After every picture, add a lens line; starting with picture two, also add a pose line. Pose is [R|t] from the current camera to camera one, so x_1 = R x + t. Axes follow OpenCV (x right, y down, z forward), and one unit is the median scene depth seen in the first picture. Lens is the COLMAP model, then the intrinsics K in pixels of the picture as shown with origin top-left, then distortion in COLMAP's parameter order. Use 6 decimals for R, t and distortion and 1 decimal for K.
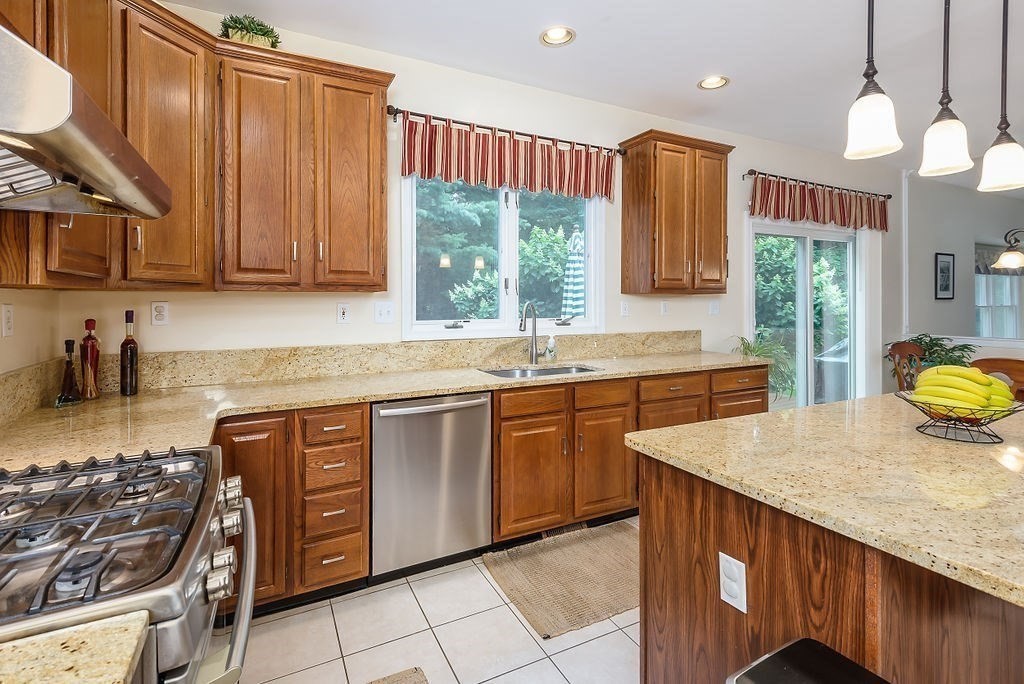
lens RADIAL K [[500.0, 0, 517.9], [0, 500.0, 306.1], [0, 0, 1]] dist [-0.000338, -0.000358]
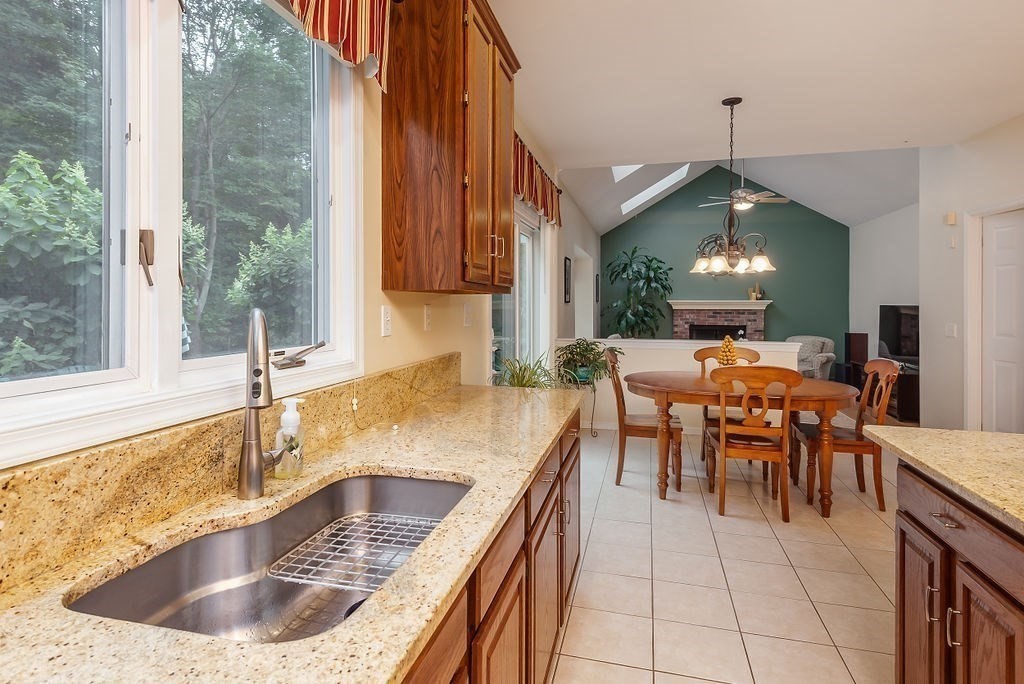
lens RADIAL K [[552.4, 0, 512.0], [0, 552.4, 306.1], [0, 0, 1]] dist [0.001806, 0.000221]
pose [[0.664490, 0.000324, 0.747297, -0.113901], [0.000767, 0.999999, -0.001115, -0.008584], [-0.747297, 0.001315, 0.664489, 0.568745]]
